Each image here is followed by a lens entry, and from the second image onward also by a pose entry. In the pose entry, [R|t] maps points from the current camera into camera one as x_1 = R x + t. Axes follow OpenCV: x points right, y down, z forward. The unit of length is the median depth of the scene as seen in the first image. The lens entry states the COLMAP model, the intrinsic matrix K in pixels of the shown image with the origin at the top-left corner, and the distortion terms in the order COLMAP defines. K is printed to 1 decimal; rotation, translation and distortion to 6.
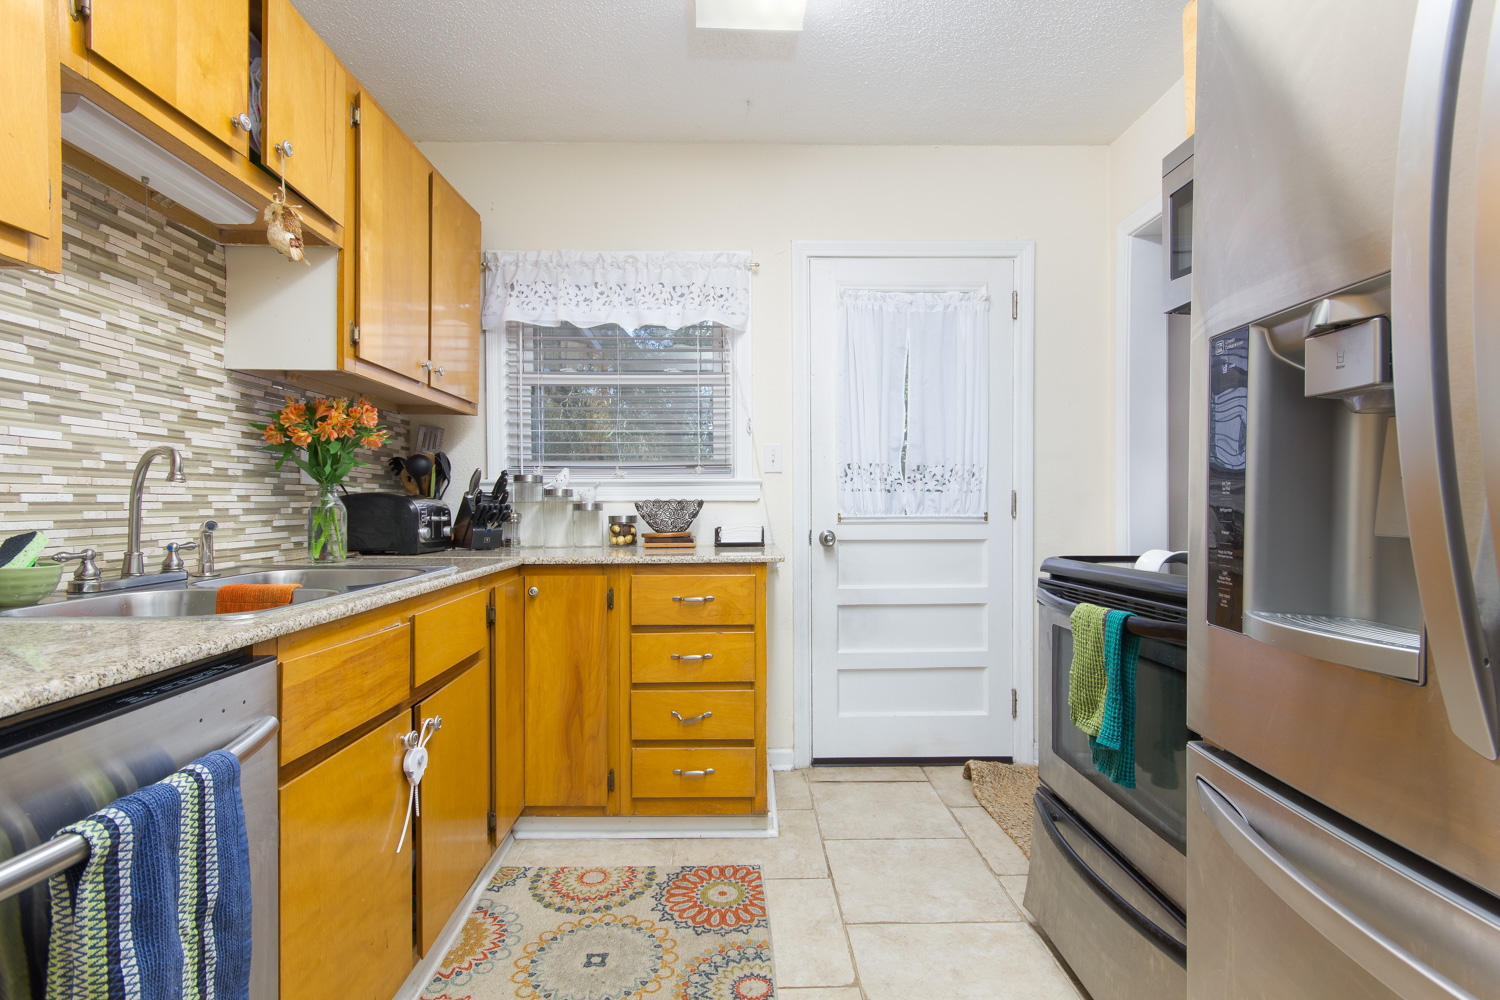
lens RADIAL K [[751.8, 0, 750.0], [0, 751.8, 500.0], [0, 0, 1]] dist [0.004359, 0.001571]
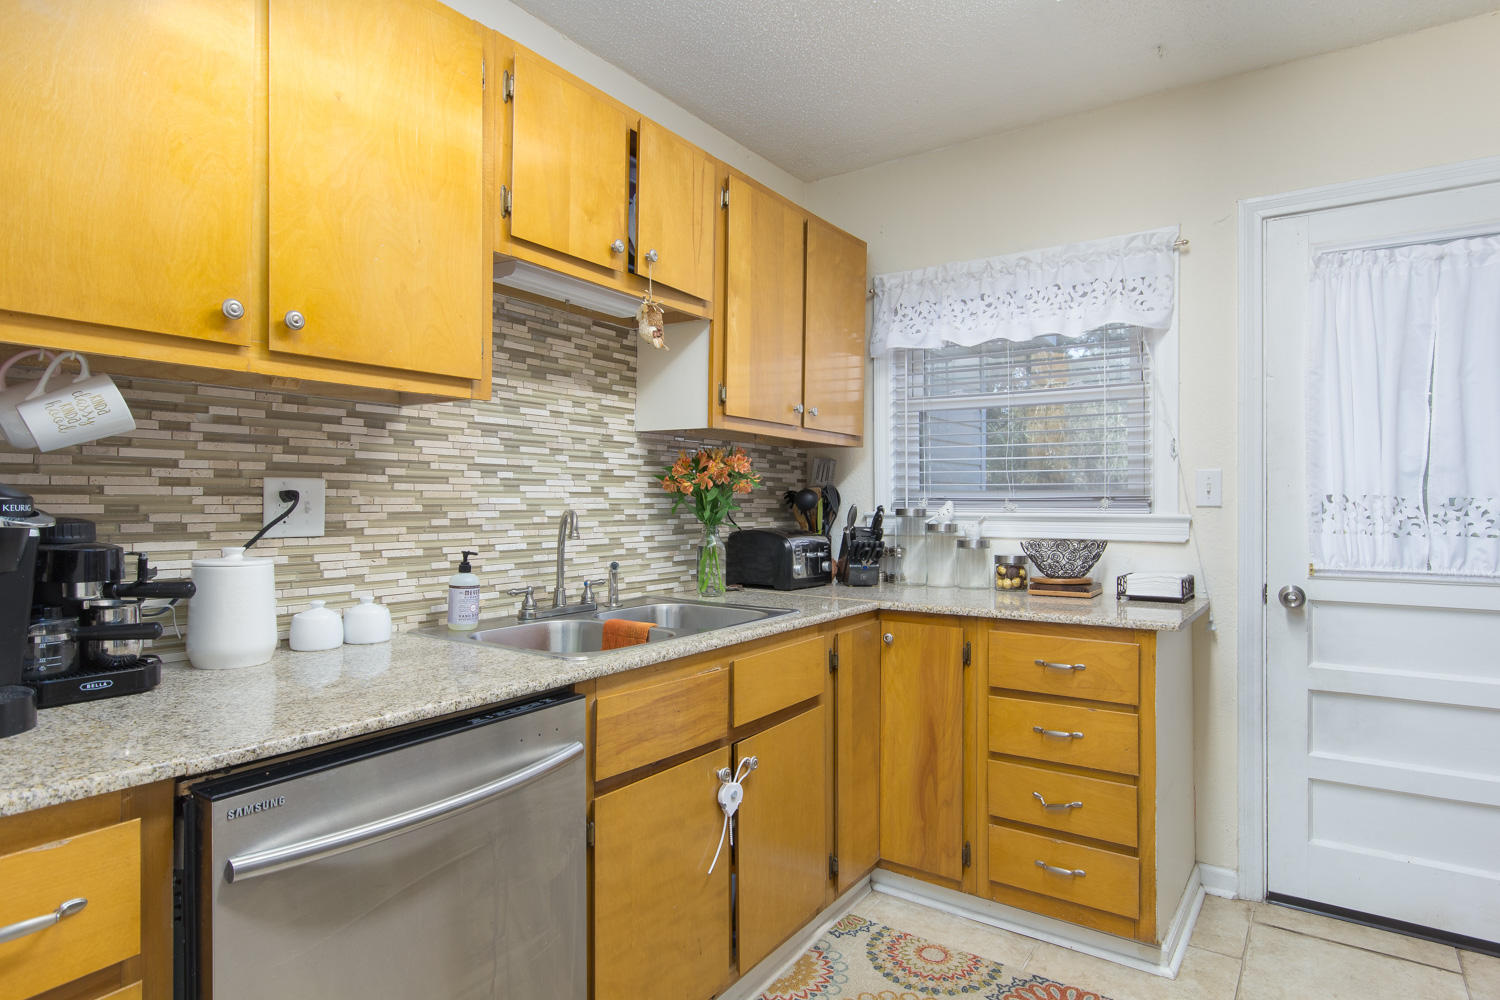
lens RADIAL K [[838.5, 0, 691.2], [0, 838.5, 495.3], [0, 0, 1]] dist [-0.001261, -0.000328]
pose [[0.795432, -0.007955, -0.605991, 0.171457], [0.001935, 0.999942, -0.010586, -0.052876], [0.606040, 0.007248, 0.795401, -0.012249]]
